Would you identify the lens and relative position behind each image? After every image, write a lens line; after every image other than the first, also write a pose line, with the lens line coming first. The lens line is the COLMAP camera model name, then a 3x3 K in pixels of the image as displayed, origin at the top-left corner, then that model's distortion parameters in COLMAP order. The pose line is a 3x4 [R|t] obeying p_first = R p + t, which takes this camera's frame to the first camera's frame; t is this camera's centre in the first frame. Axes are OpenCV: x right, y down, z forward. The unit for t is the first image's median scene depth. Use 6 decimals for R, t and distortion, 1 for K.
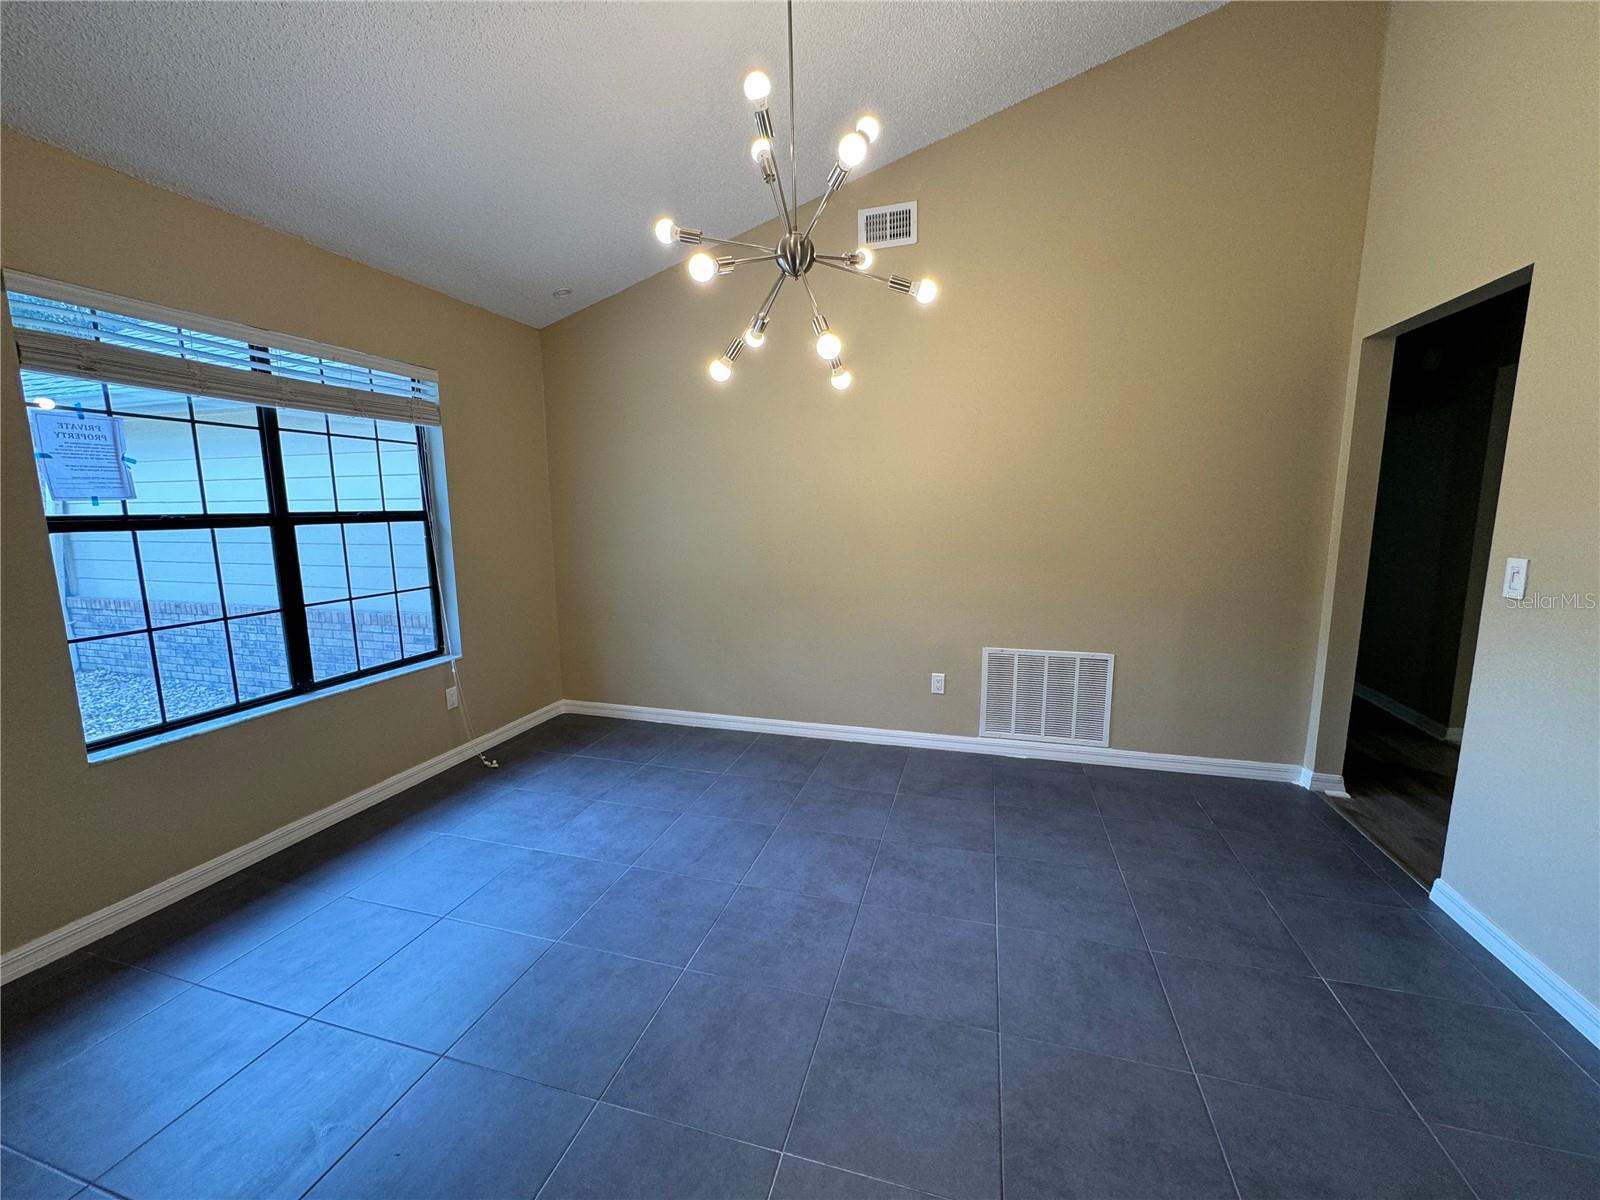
lens RADIAL K [[642.1, 0, 799.2], [0, 642.1, 598.0], [0, 0, 1]] dist [-0.000407, 0.000149]
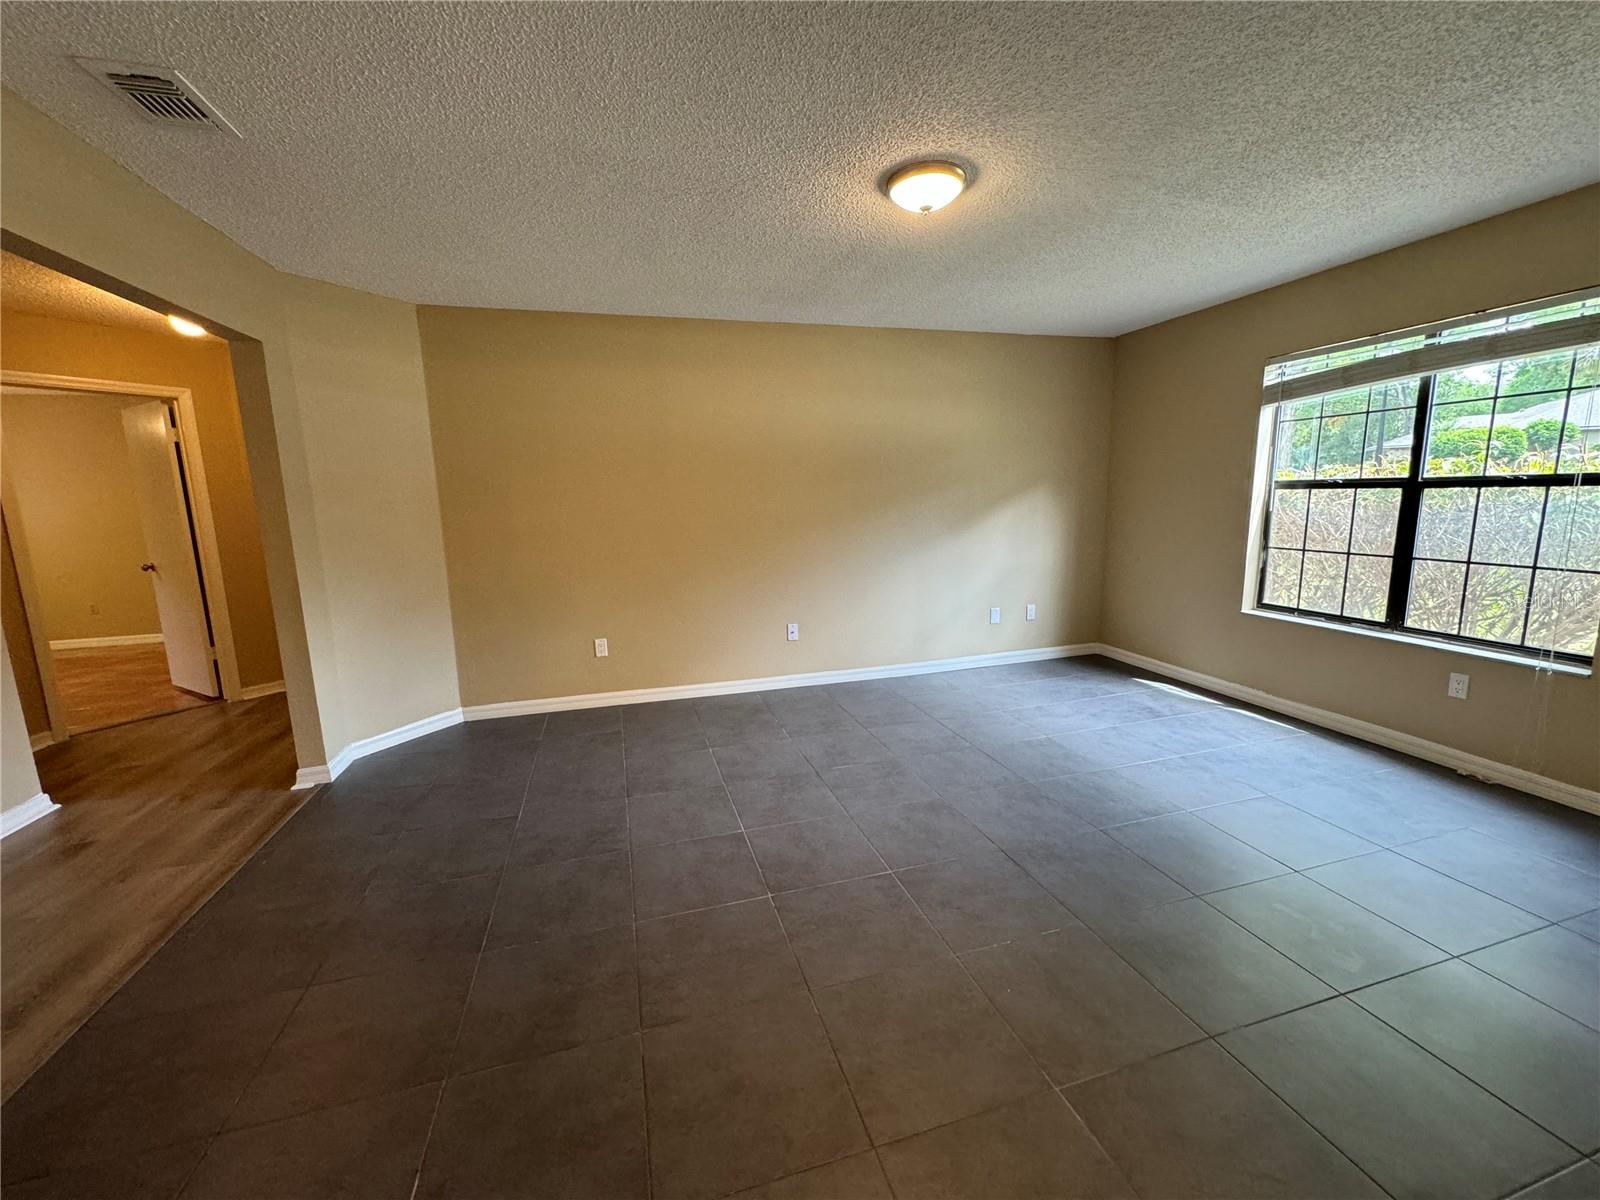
lens RADIAL K [[642.1, 0, 802.0], [0, 642.1, 598.2], [0, 0, 1]] dist [-0.000407, 0.000149]
pose [[-0.846345, 0.120538, -0.518816, 0.782997], [-0.044213, 0.954796, 0.293956, -0.214872], [0.530796, 0.271726, -0.802758, 1.380205]]
